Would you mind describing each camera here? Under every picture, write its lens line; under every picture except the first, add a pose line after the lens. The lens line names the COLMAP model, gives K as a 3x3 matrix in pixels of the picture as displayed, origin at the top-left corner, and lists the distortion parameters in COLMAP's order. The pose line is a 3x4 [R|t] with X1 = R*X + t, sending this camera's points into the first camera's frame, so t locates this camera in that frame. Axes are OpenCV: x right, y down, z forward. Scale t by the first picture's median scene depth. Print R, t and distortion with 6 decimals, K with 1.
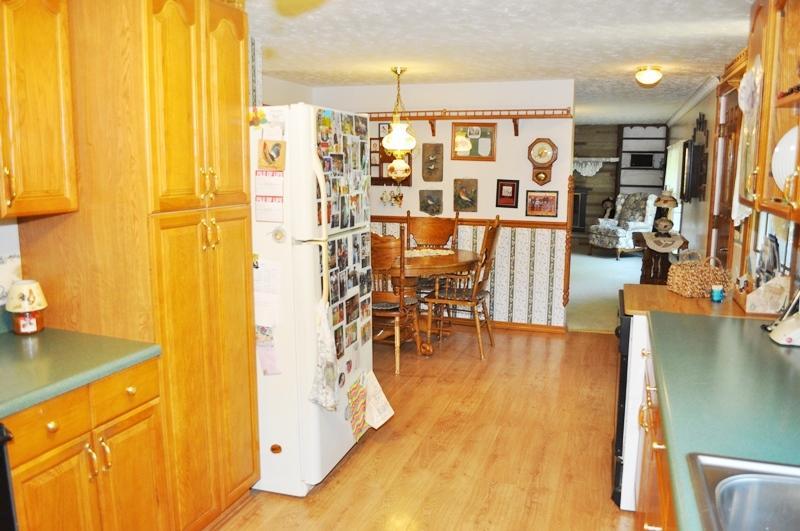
lens RADIAL K [[628.1, 0, 411.4], [0, 628.1, 268.9], [0, 0, 1]] dist [-0.081822, 0.003222]
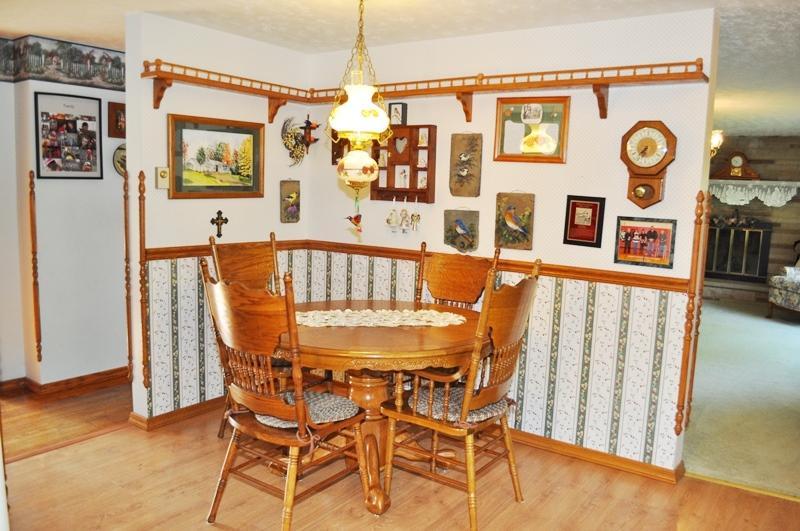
lens RADIAL K [[628.1, 0, 411.4], [0, 628.1, 268.9], [0, 0, 1]] dist [-0.081822, 0.003222]
pose [[0.958326, 0.063248, -0.278587, 0.162125], [-0.074568, 0.996758, -0.030214, -0.048341], [0.275773, 0.049729, 0.959936, 0.417094]]
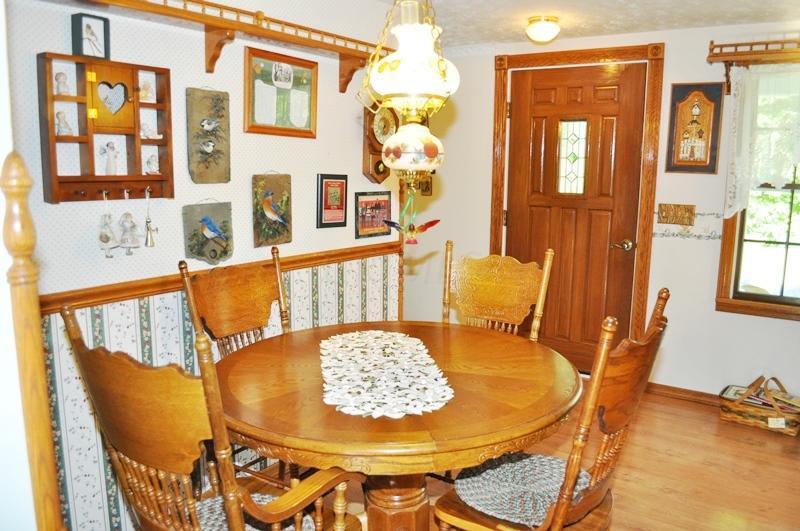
lens RADIAL K [[628.1, 0, 411.4], [0, 628.1, 268.9], [0, 0, 1]] dist [-0.081822, 0.003222]
pose [[0.280531, -0.156953, 0.946926, -0.335000], [0.148387, 0.981772, 0.118768, -0.115554], [-0.948306, 0.107193, 0.298707, 0.777560]]
